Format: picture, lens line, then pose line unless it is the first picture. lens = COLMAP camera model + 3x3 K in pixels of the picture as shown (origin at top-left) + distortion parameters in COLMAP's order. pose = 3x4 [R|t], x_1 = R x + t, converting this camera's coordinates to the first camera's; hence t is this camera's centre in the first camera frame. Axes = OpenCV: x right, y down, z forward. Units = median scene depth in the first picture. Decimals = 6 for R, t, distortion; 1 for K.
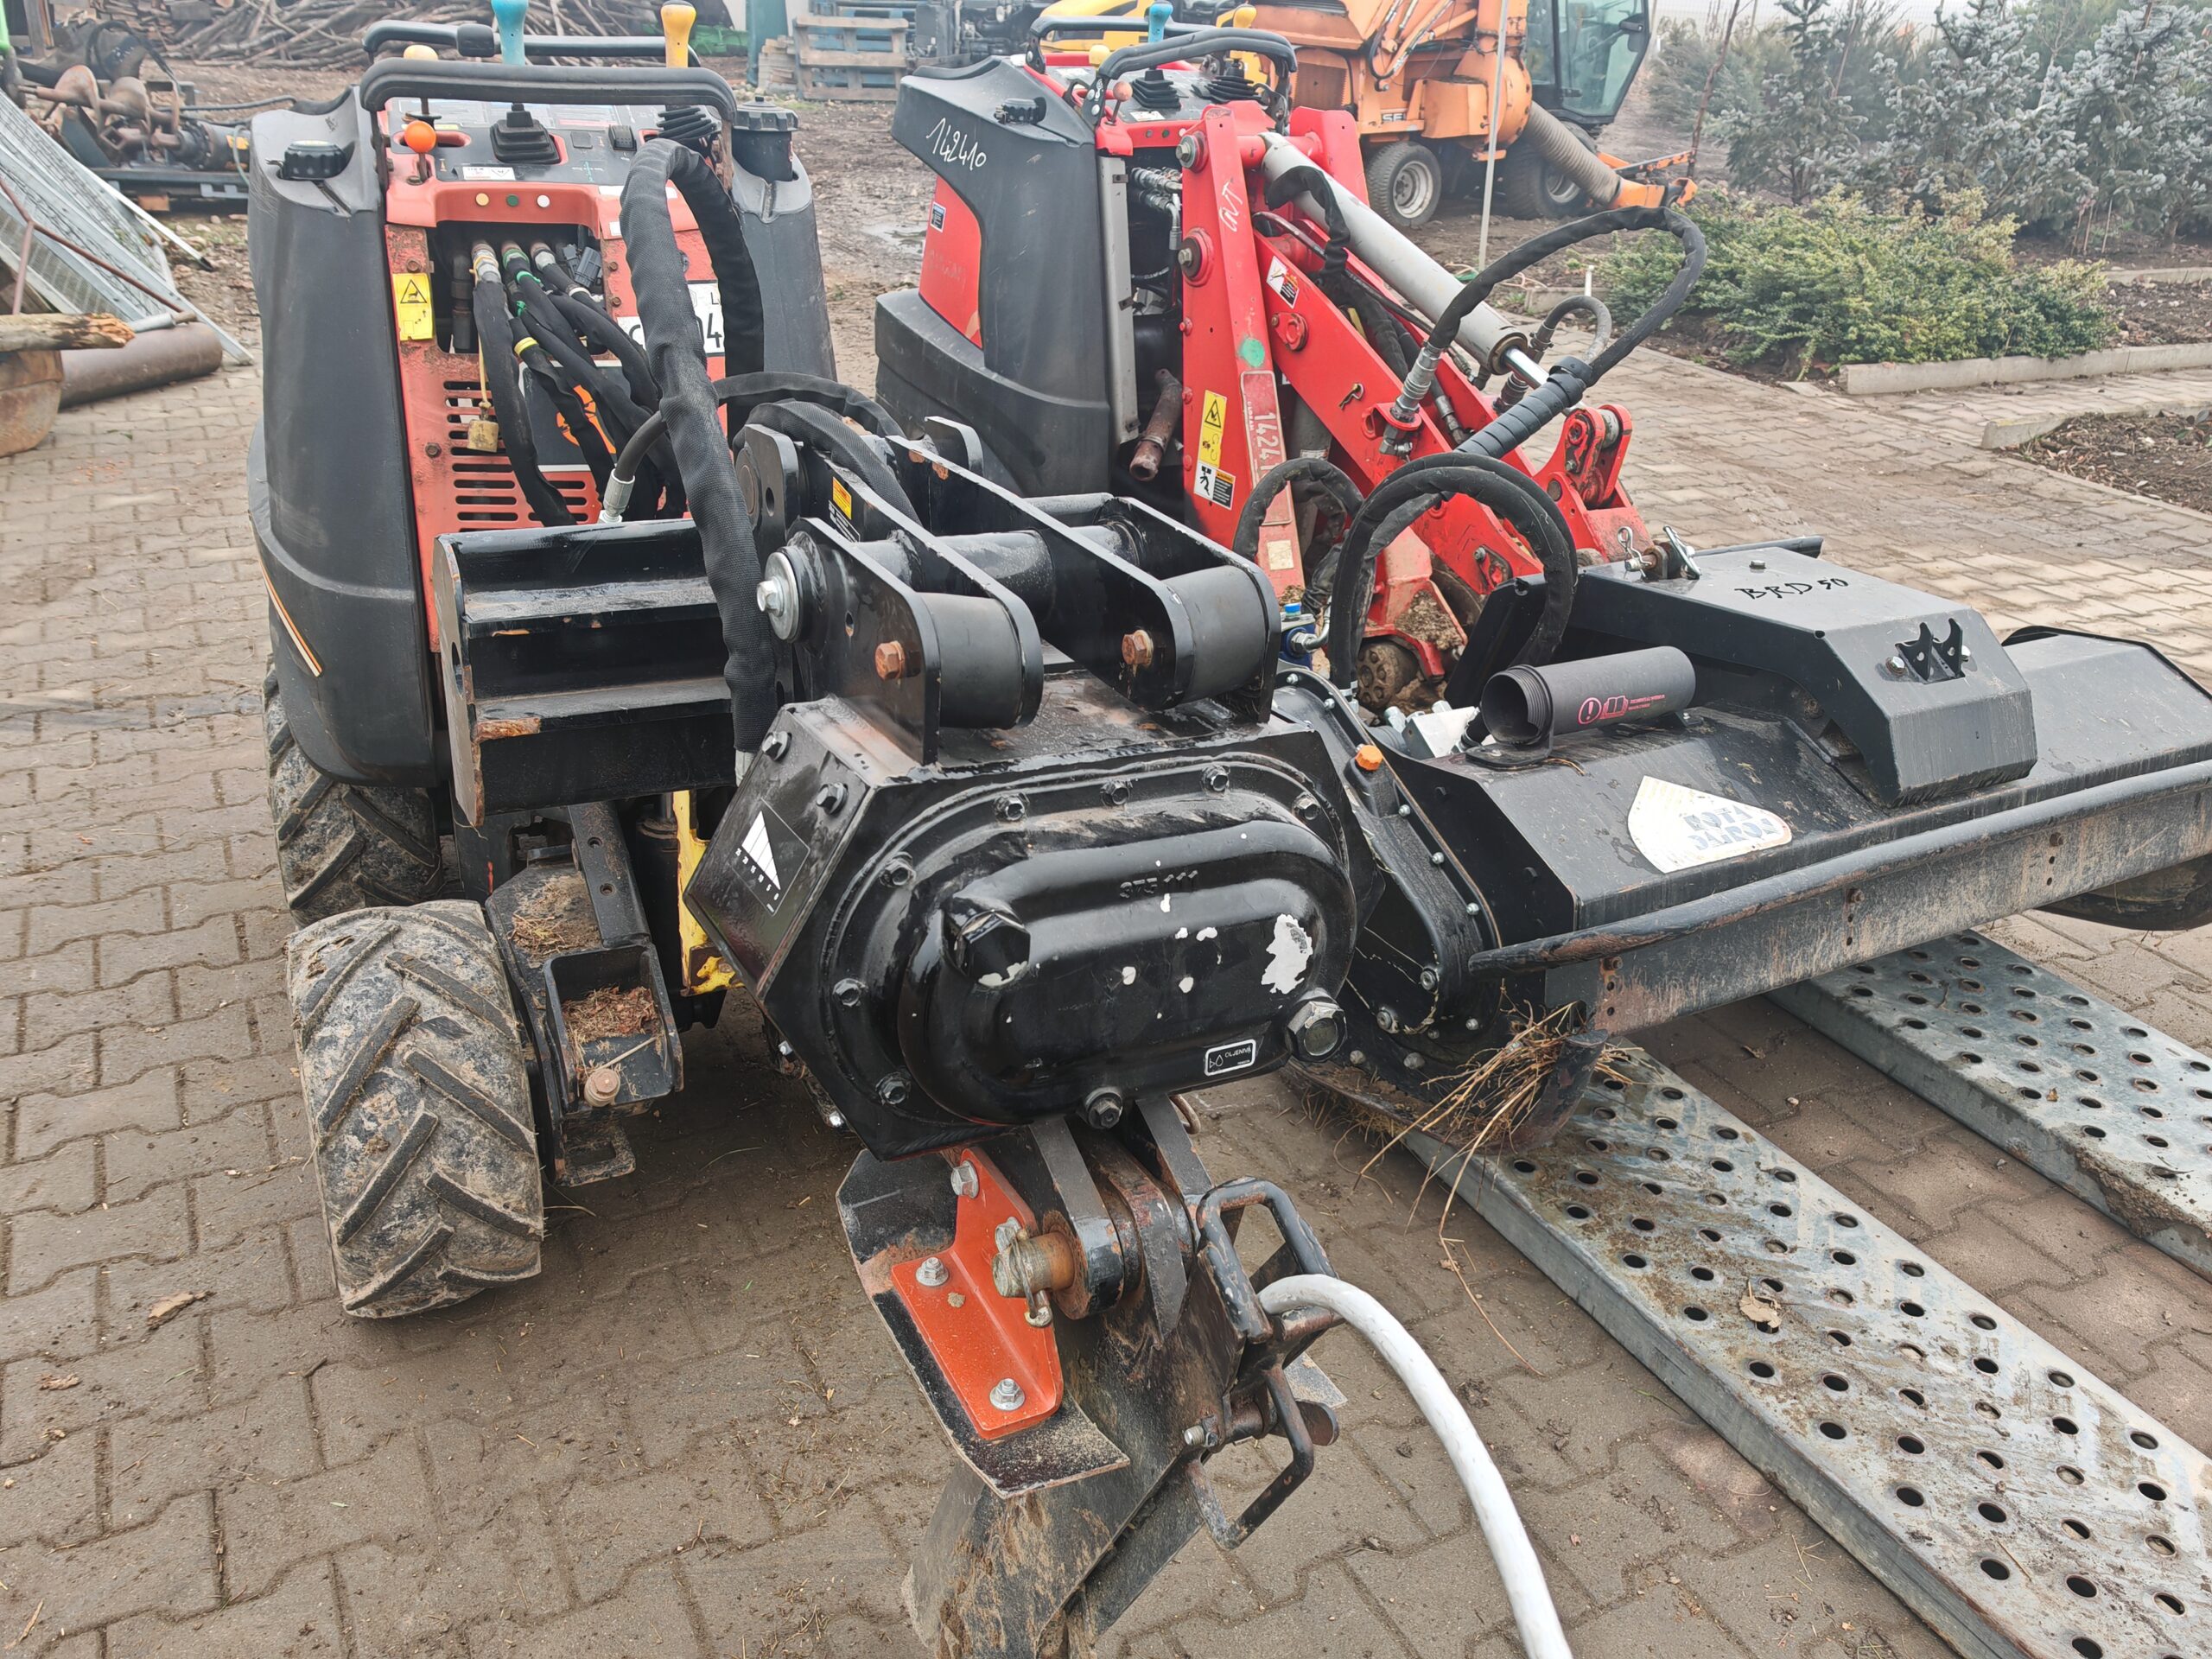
lens RADIAL K [[1787.1, 0, 1134.4], [0, 1787.1, 836.6], [0, 0, 1]] dist [-0.004832, -0.001027]
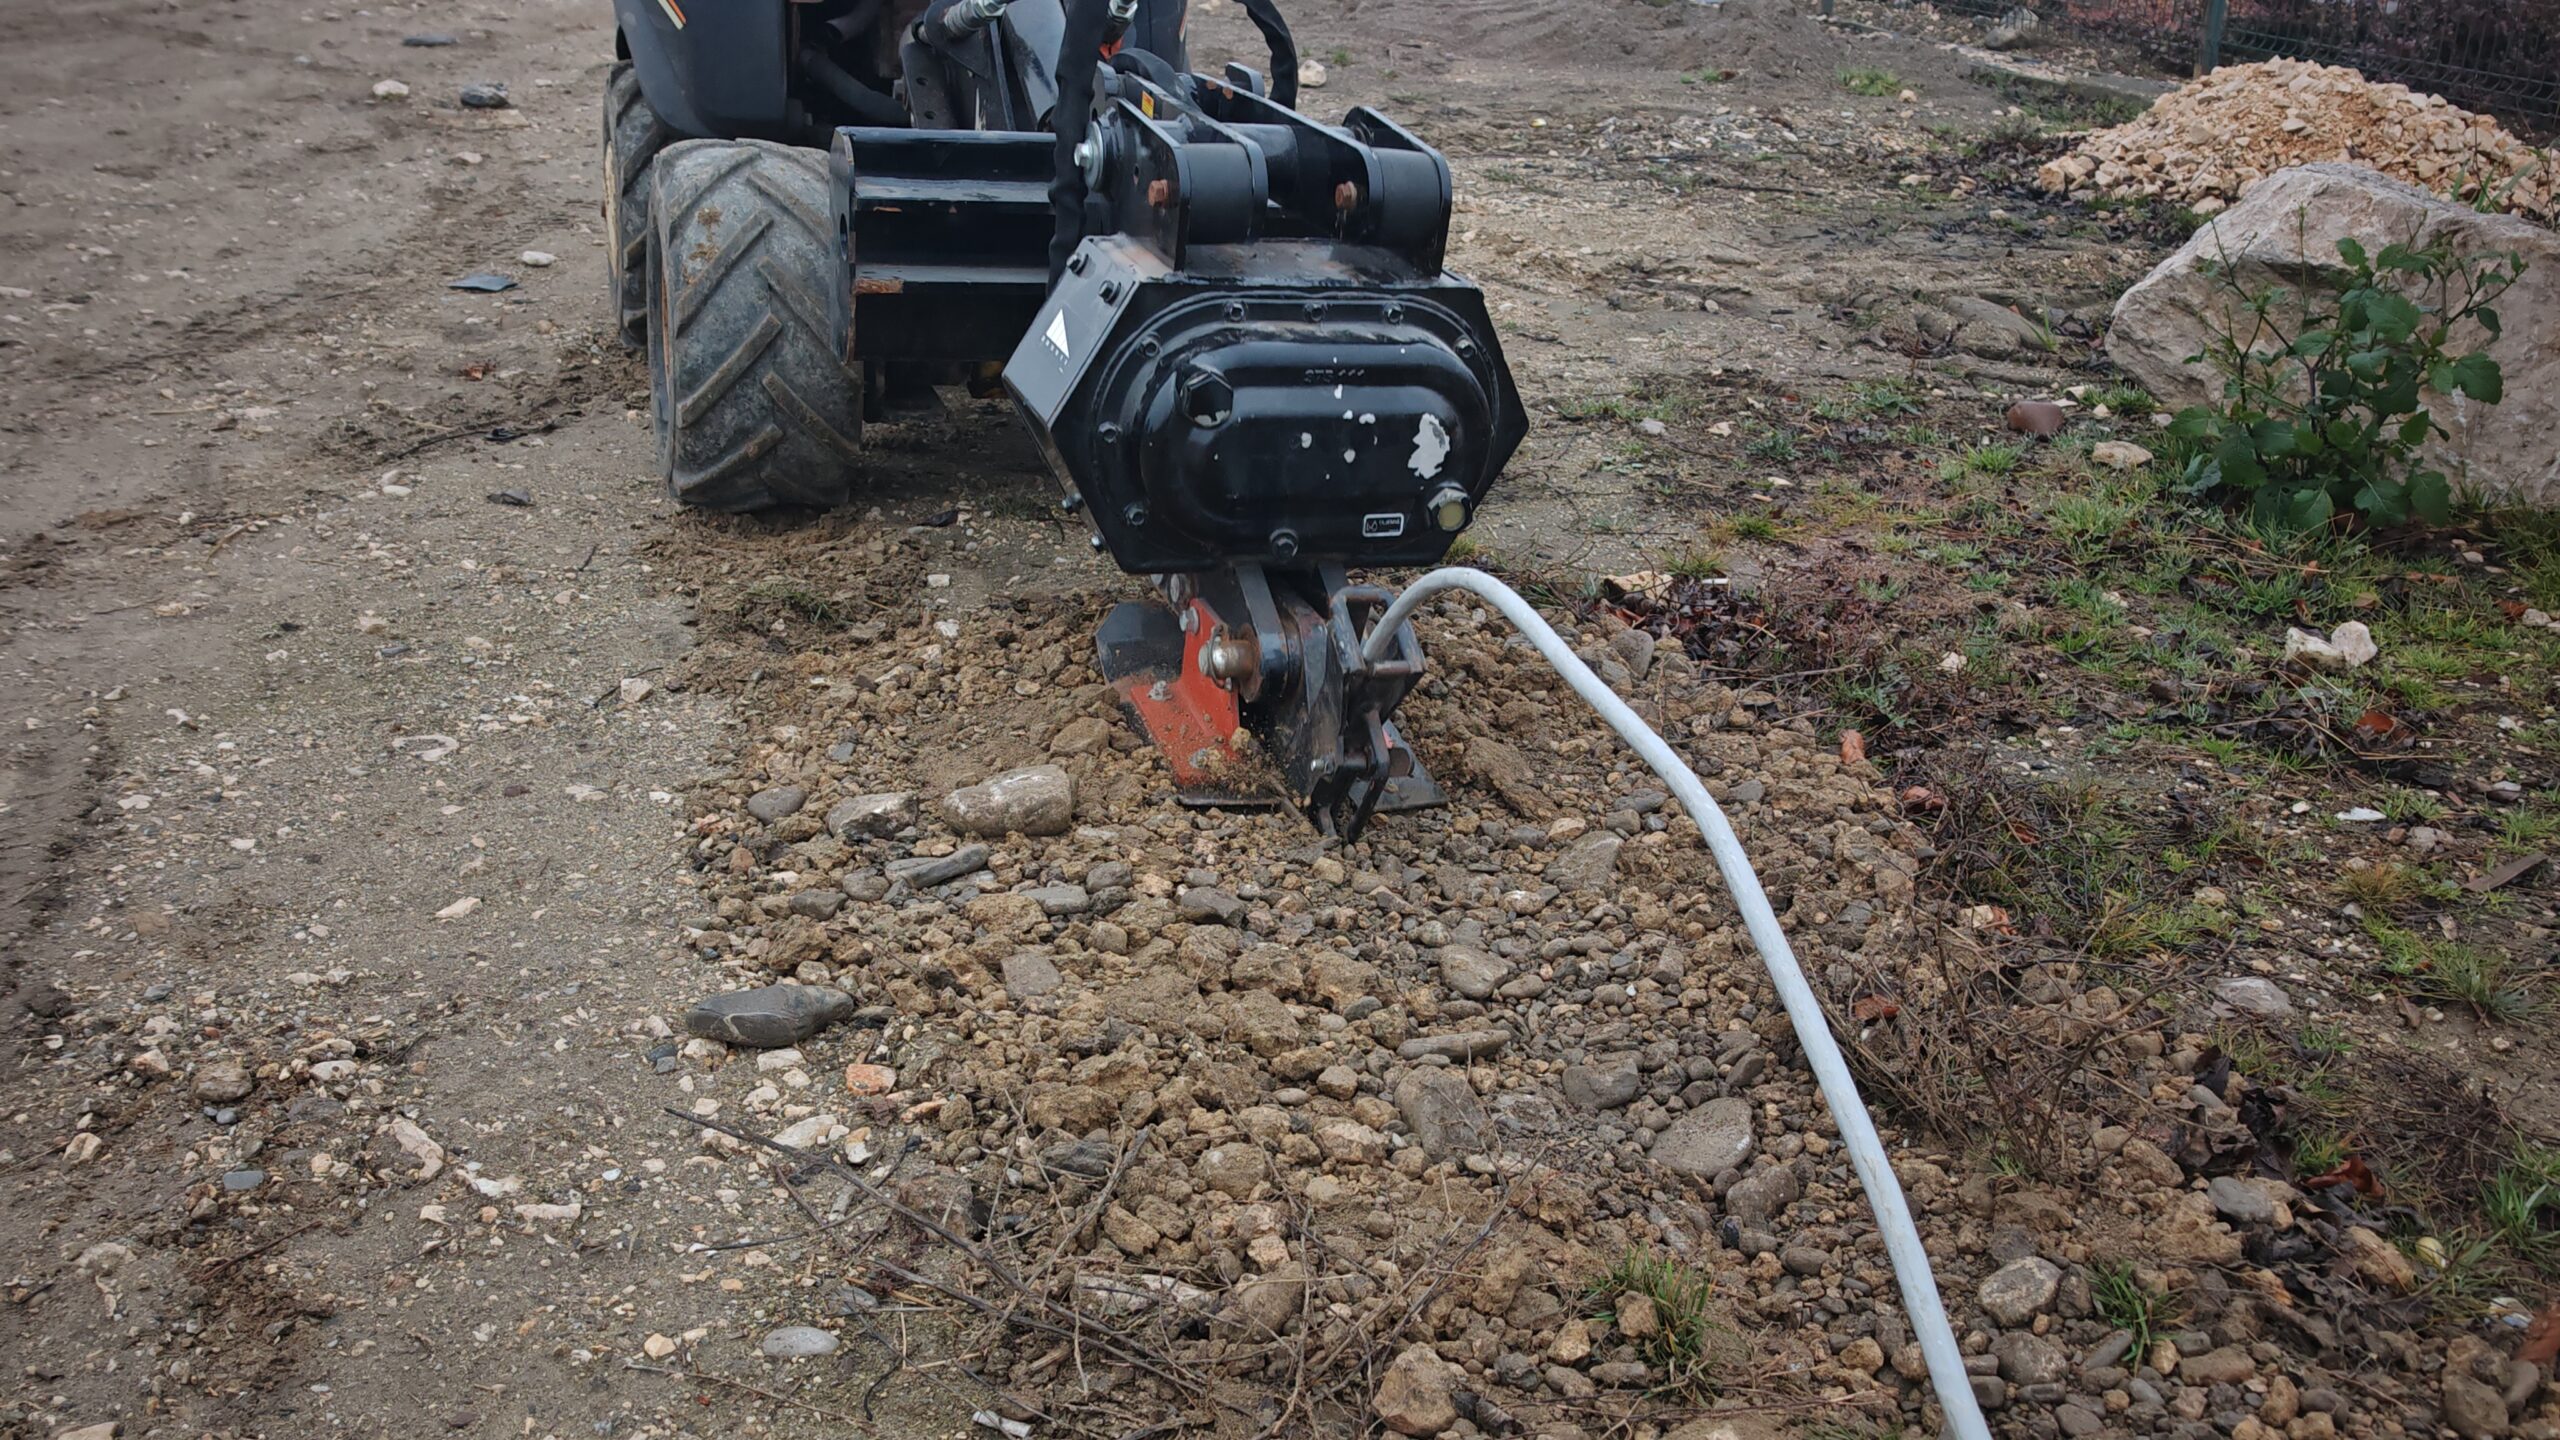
lens RADIAL K [[2267.5, 0, 1270.9], [0, 2267.5, 819.7], [0, 0, 1]] dist [0.093002, -0.178015]
pose [[0.985412, 0.107469, -0.131958, 0.228866], [-0.101021, 0.993383, 0.054640, 0.269602], [0.136956, -0.040512, 0.989748, -0.752208]]
